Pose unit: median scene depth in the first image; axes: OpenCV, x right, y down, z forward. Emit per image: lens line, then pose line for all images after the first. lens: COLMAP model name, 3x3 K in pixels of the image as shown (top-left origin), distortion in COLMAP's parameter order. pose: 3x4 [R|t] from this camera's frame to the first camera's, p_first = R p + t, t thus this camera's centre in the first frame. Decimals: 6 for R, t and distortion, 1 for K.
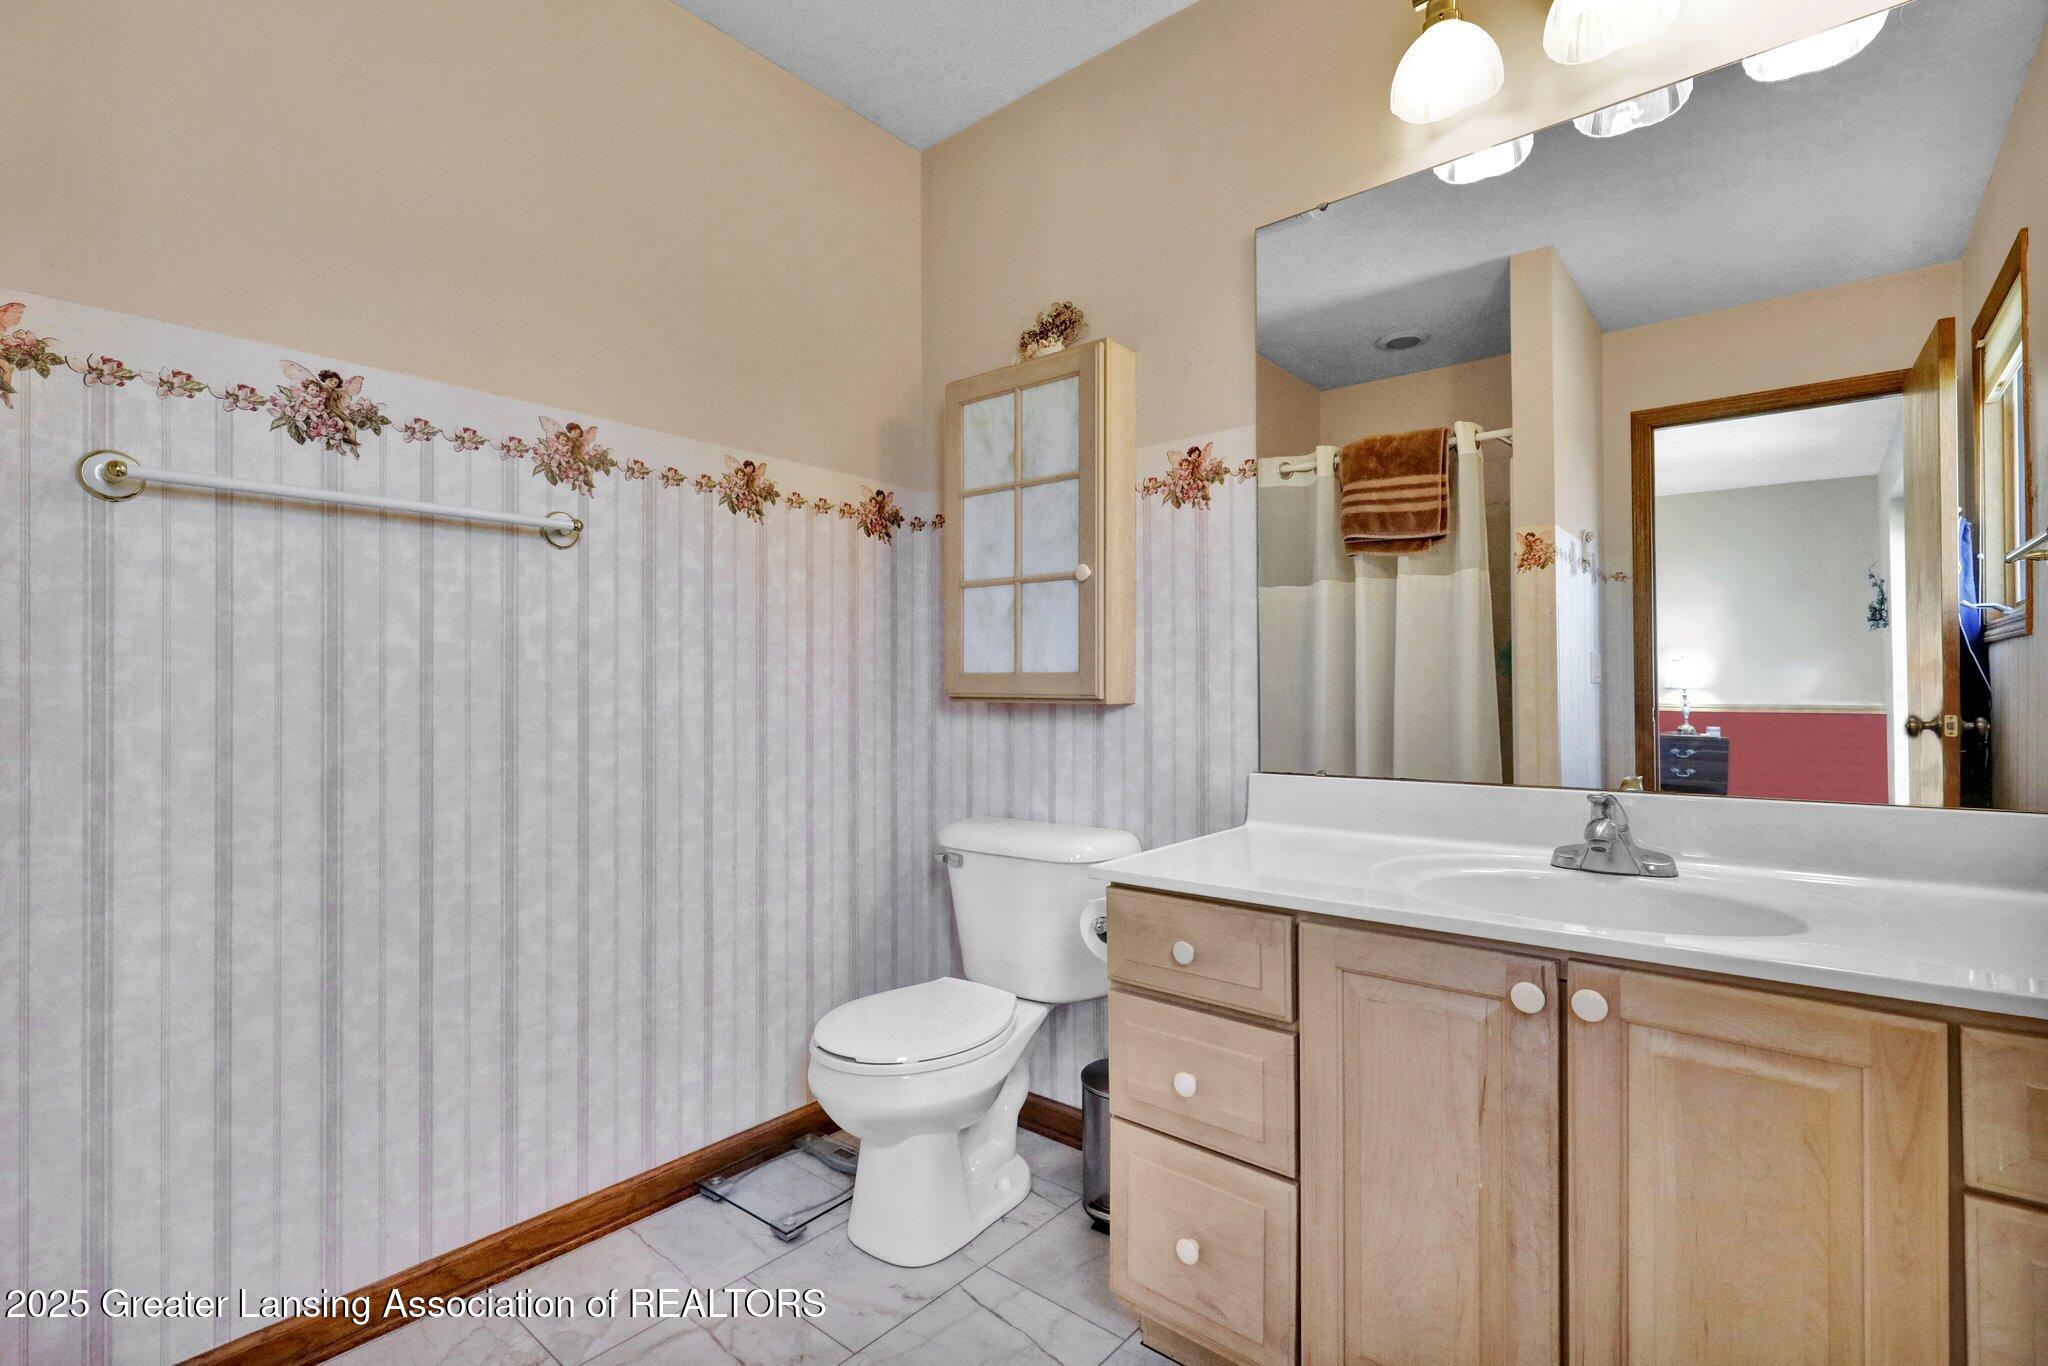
lens RADIAL K [[947.5, 0, 1024.1], [0, 947.5, 690.9], [0, 0, 1]] dist [-0.001289, 0.000569]
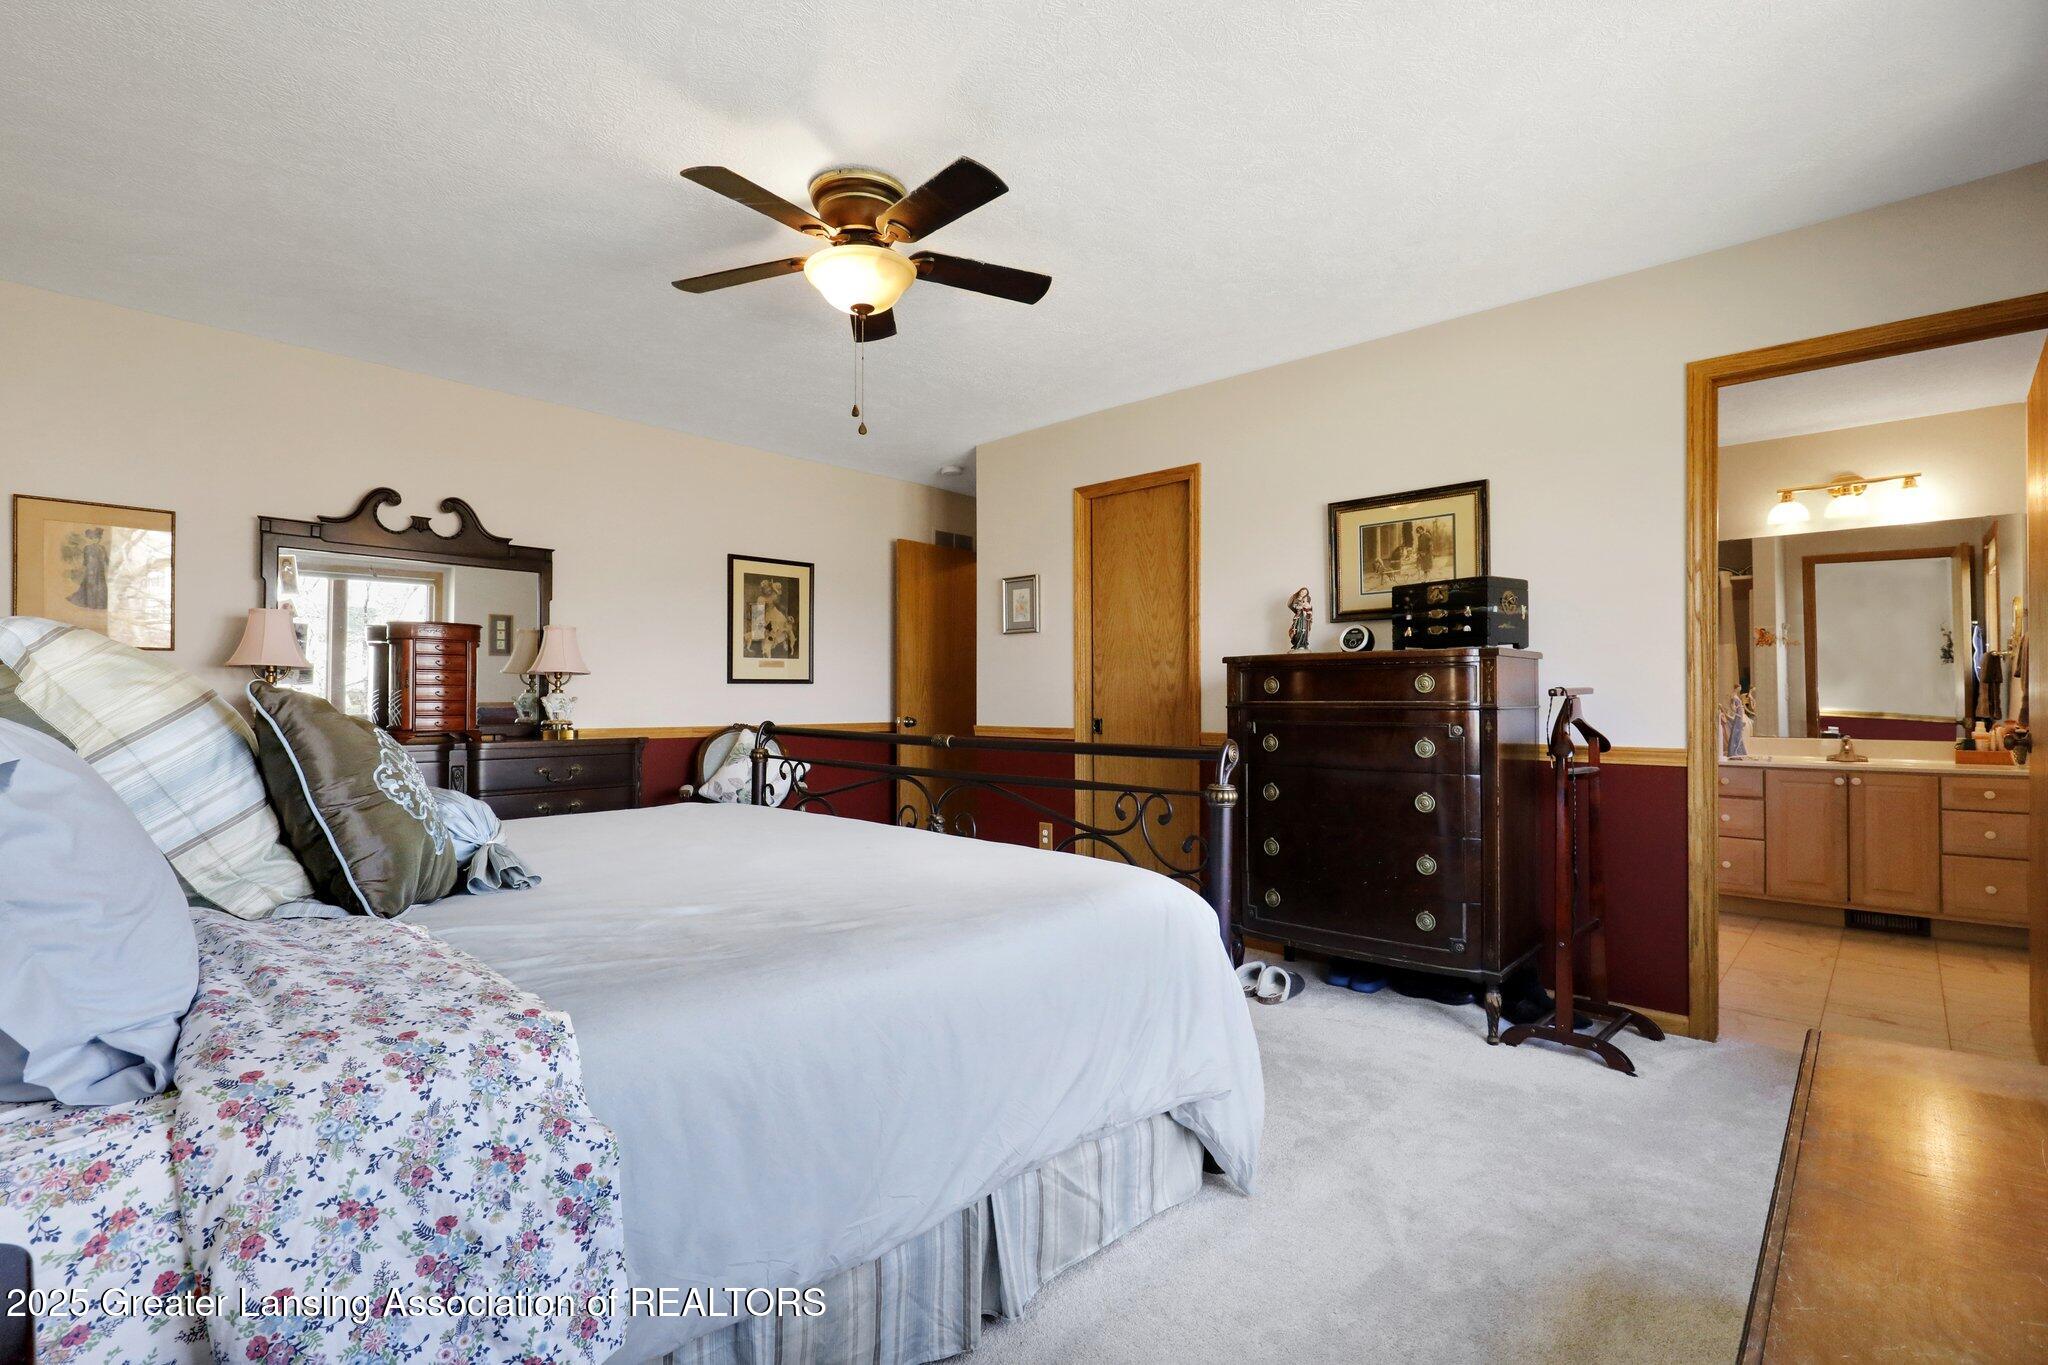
lens RADIAL K [[947.5, 0, 1024.1], [0, 947.5, 690.4], [0, 0, 1]] dist [-0.001289, 0.000569]
pose [[0.998694, 0.000028, -0.051095, -1.362128], [-0.000392, 0.999975, -0.007109, -0.023391], [0.051093, 0.007119, 0.998669, -1.609414]]
